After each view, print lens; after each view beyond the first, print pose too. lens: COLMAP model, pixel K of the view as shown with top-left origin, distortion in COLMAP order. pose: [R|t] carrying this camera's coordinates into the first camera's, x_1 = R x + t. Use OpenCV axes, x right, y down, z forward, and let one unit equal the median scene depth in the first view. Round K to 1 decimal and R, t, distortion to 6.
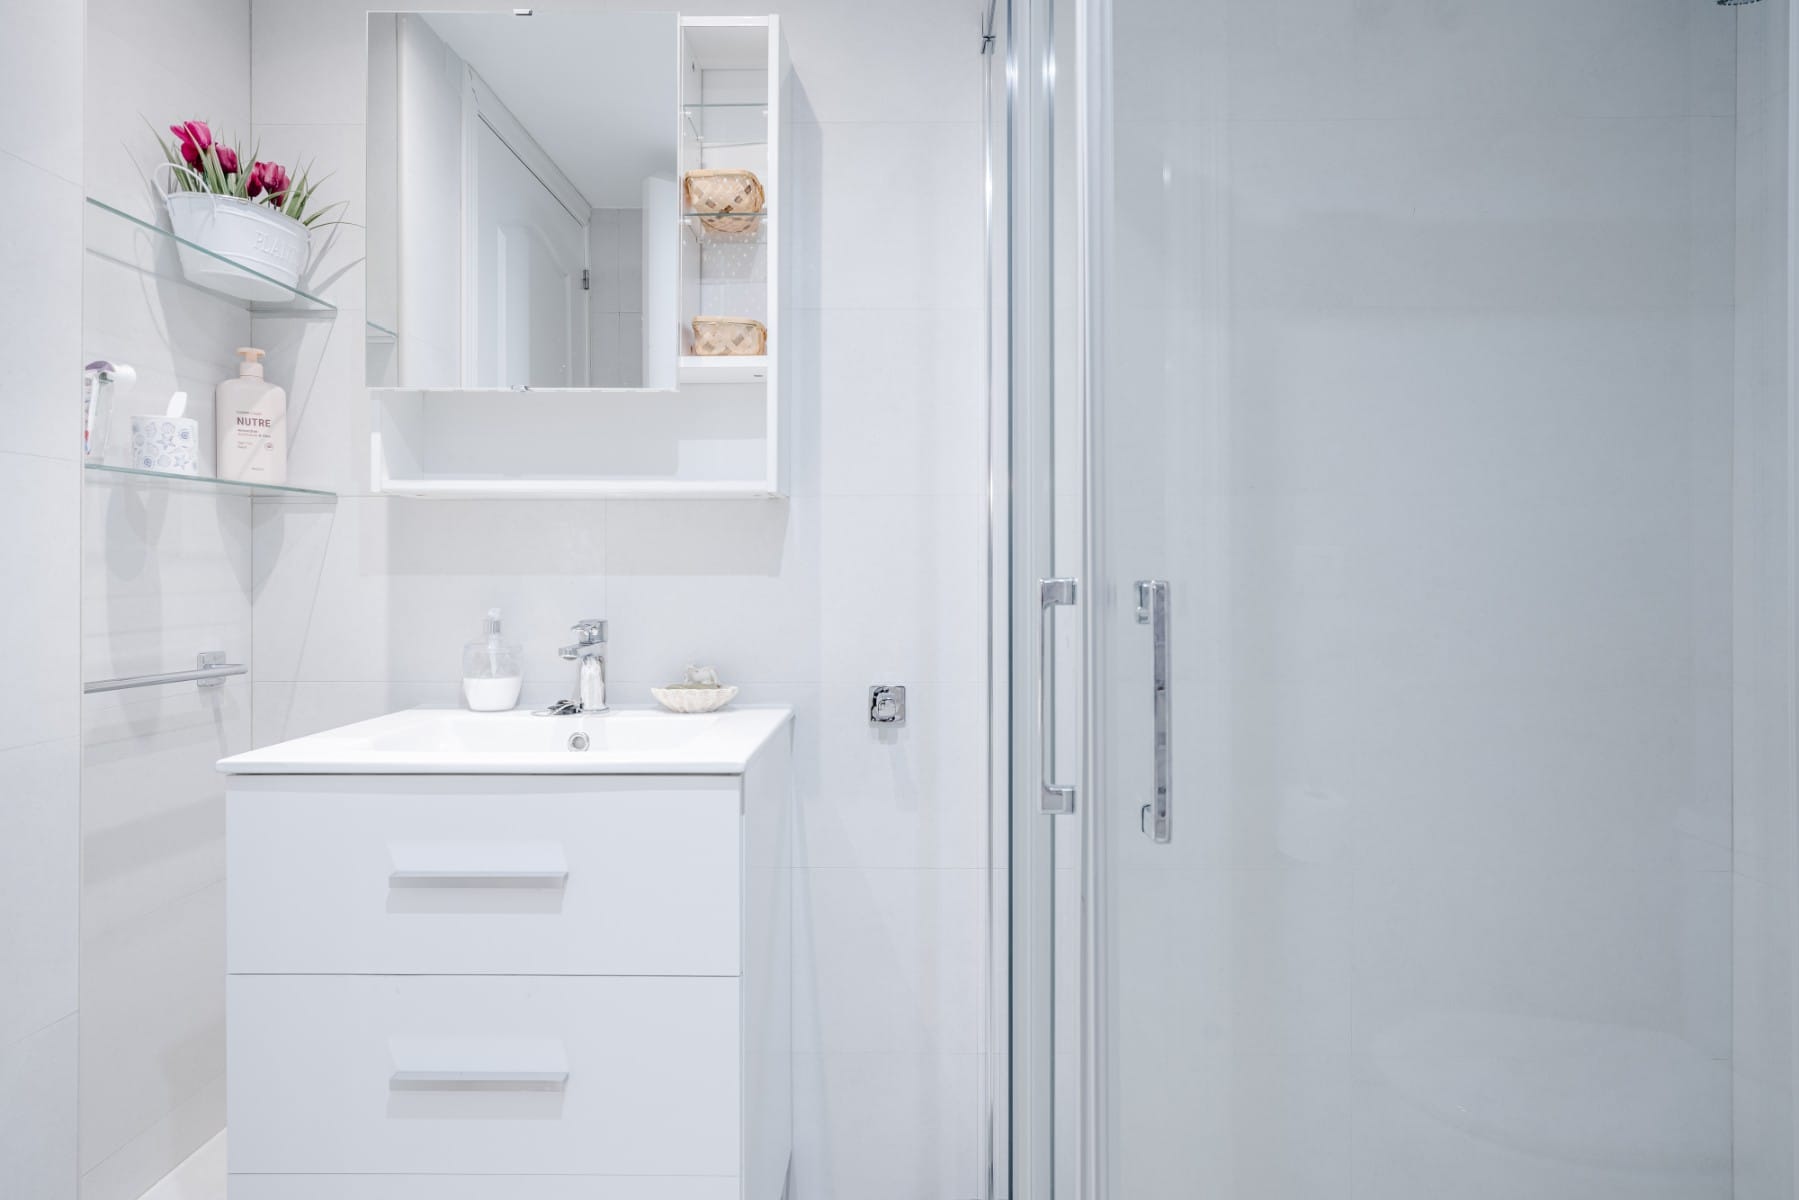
lens RADIAL K [[973.2, 0, 923.6], [0, 973.2, 568.2], [0, 0, 1]] dist [-0.002100, -0.000824]
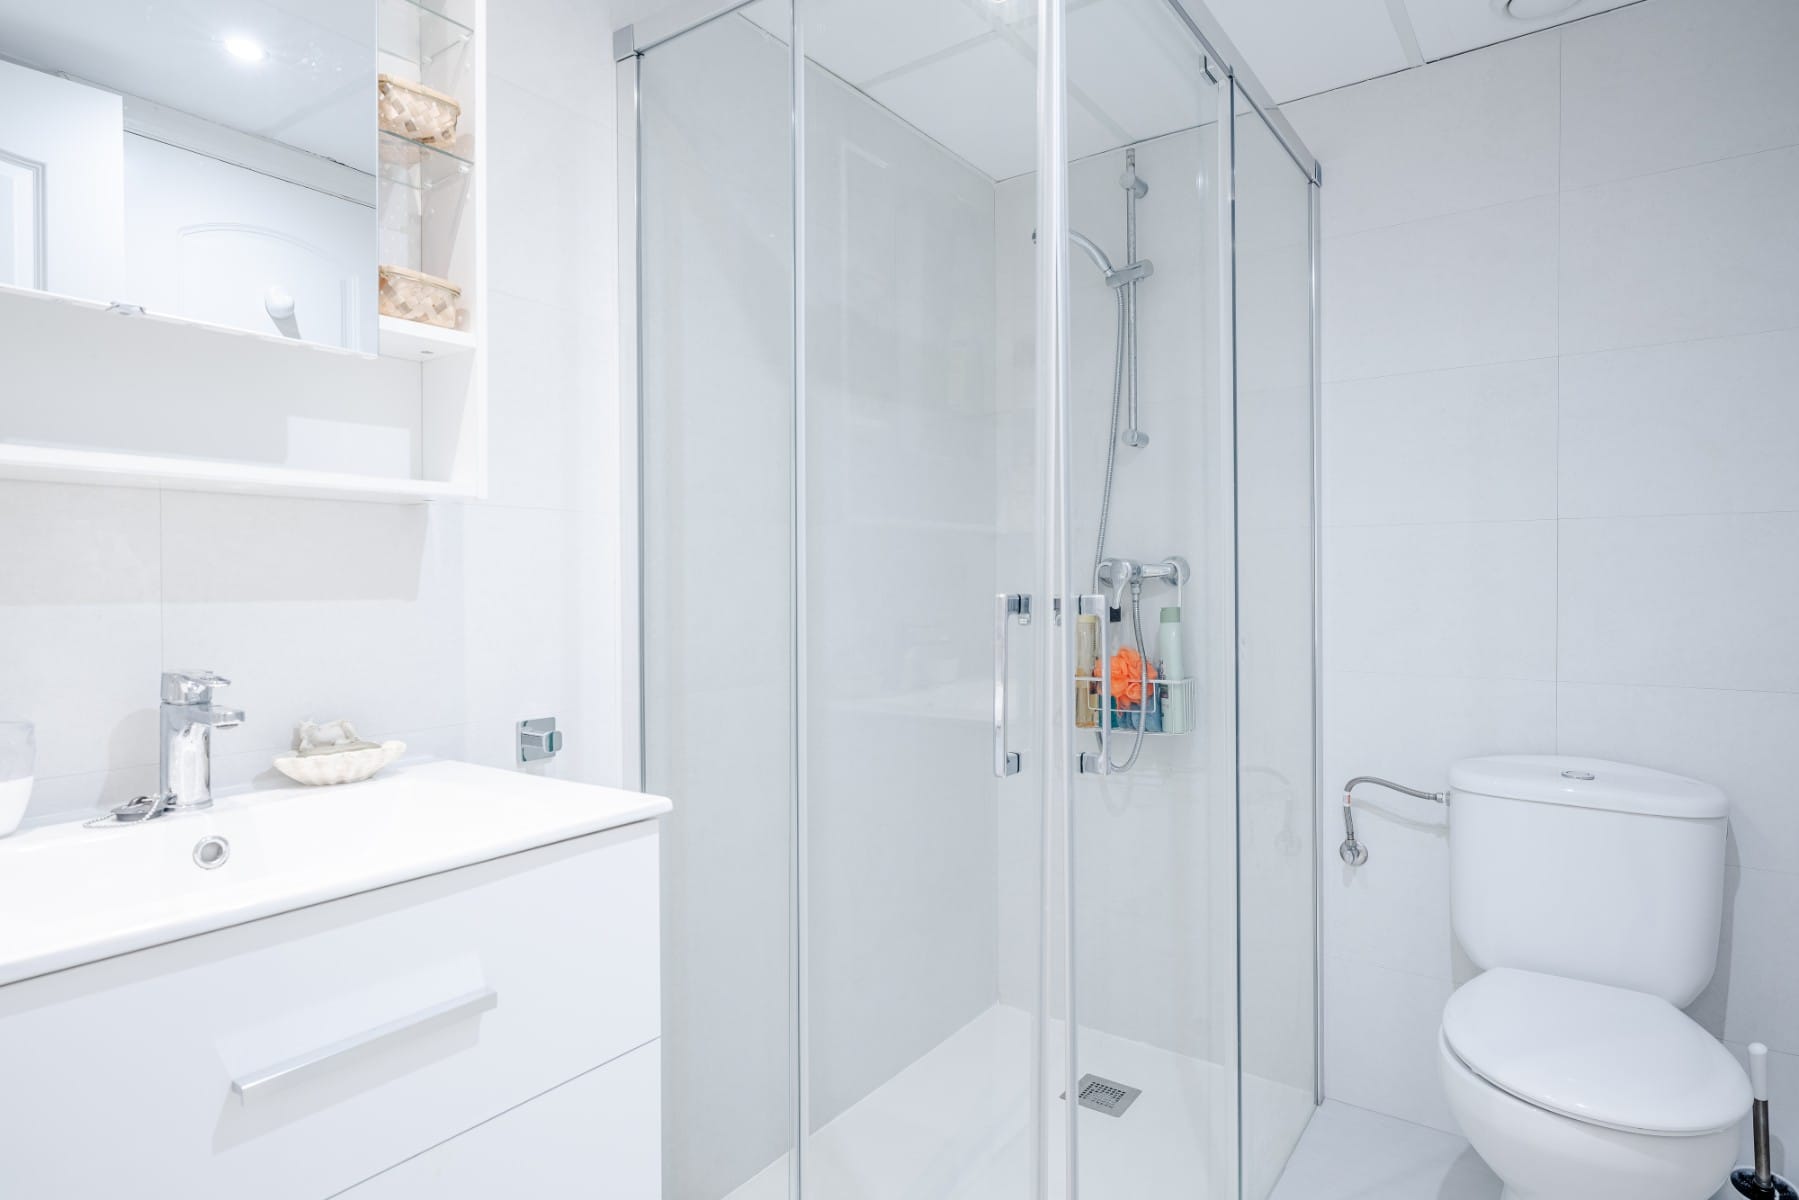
lens RADIAL K [[973.2, 0, 905.2], [0, 973.2, 591.4], [0, 0, 1]] dist [-0.002100, -0.000824]
pose [[0.583911, -0.012476, 0.811722, -0.600498], [0.003080, 0.999909, 0.013153, -0.008398], [-0.811812, -0.005180, 0.583896, 0.207912]]
